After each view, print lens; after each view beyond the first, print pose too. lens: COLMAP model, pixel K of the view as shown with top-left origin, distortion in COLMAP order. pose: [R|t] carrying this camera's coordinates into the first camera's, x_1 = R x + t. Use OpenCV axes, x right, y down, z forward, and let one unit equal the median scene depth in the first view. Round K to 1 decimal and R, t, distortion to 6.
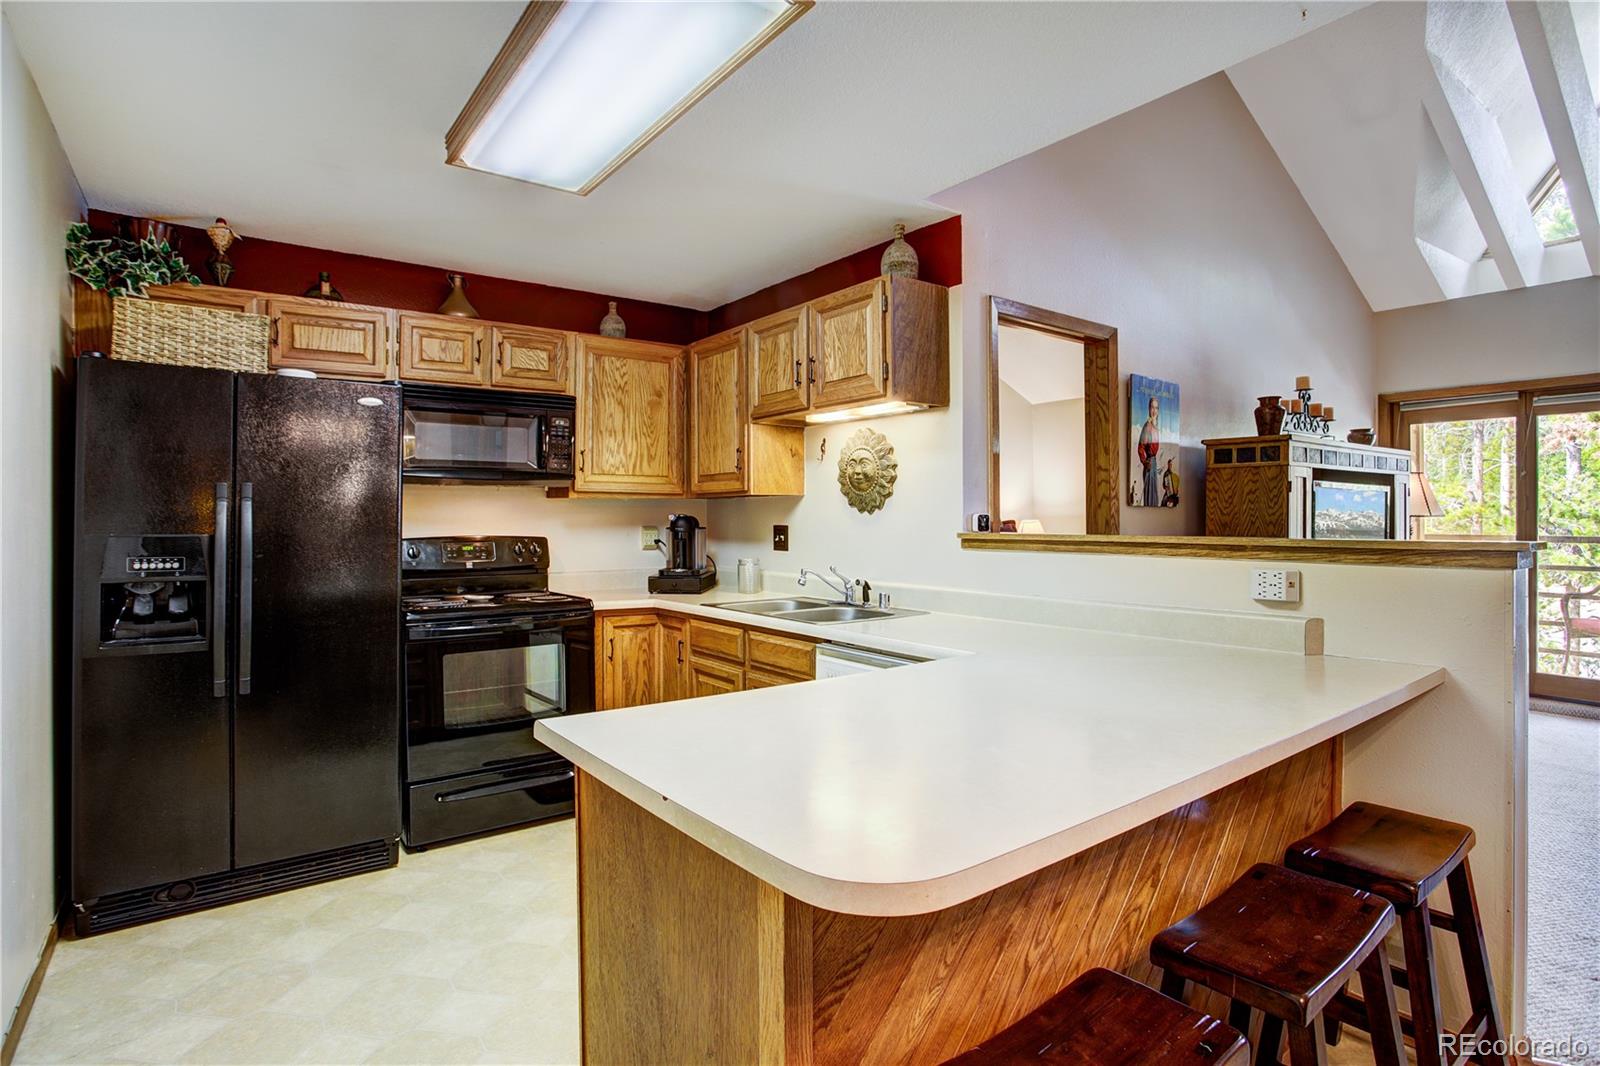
lens RADIAL K [[814.6, 0, 802.1], [0, 814.6, 516.4], [0, 0, 1]] dist [-0.066223, 0.037444]
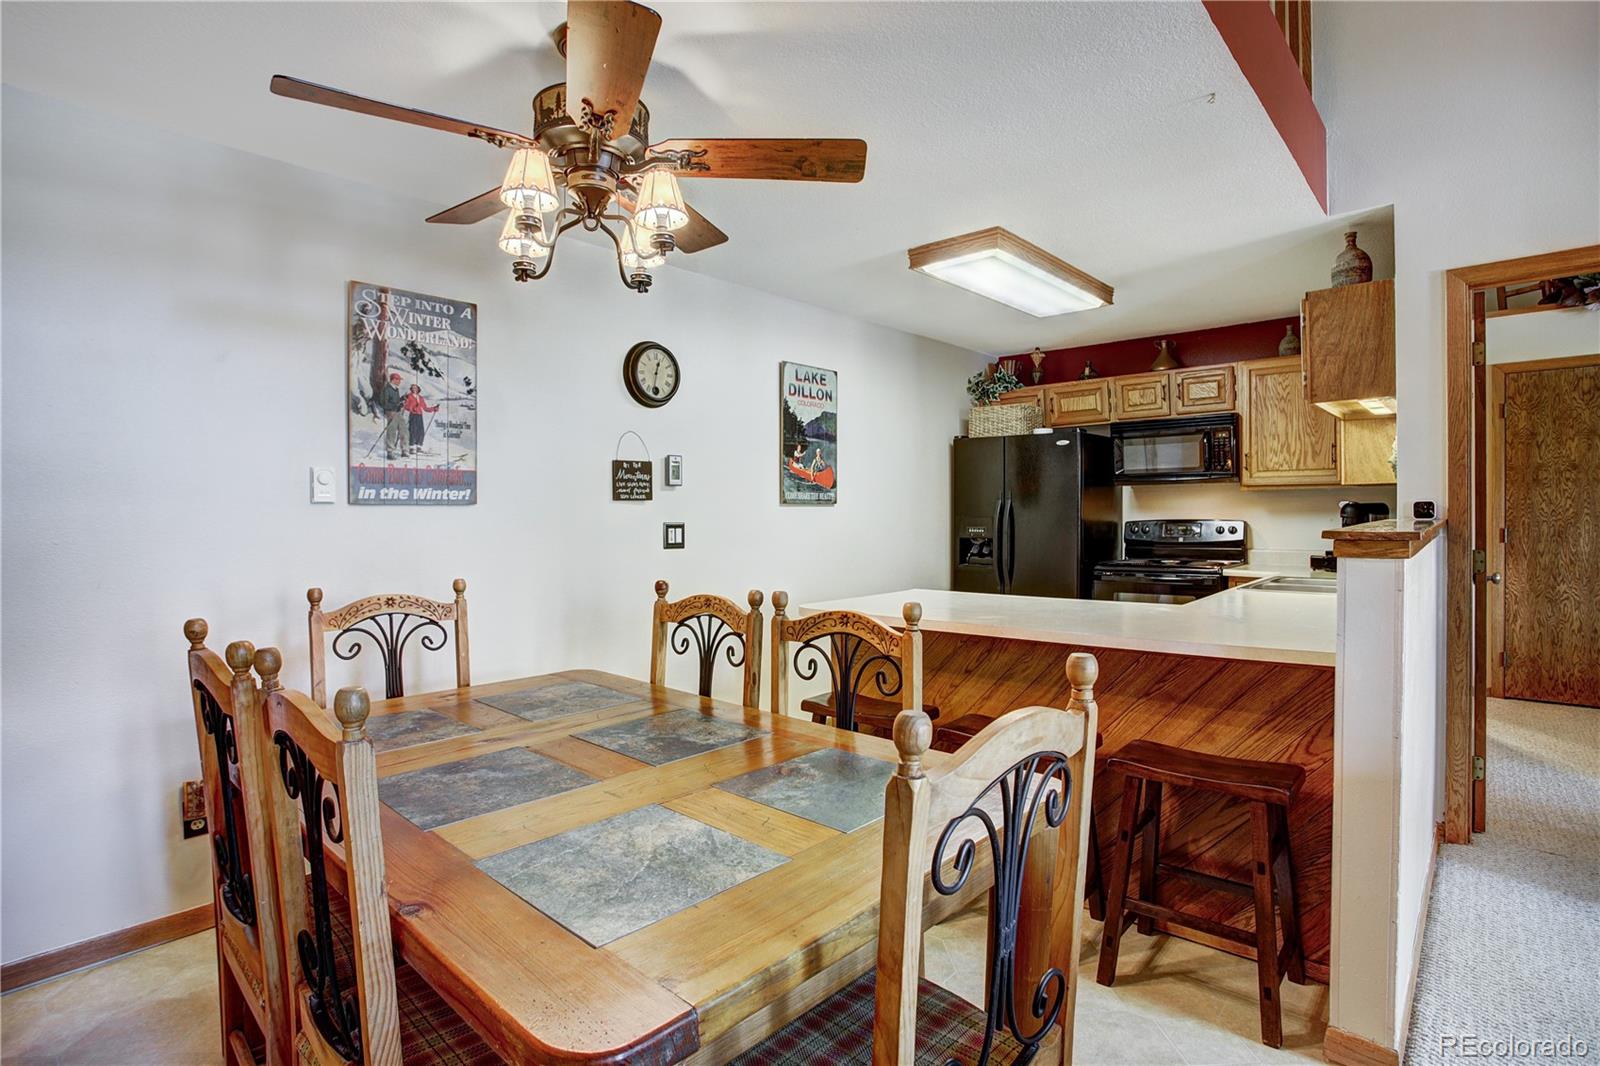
lens RADIAL K [[814.6, 0, 802.1], [0, 814.6, 516.4], [0, 0, 1]] dist [-0.066223, 0.037444]
pose [[0.199478, 0.005378, -0.979888, 0.828231], [0.013363, 0.999877, 0.008208, -0.002042], [0.979811, -0.014731, 0.199381, 0.058405]]
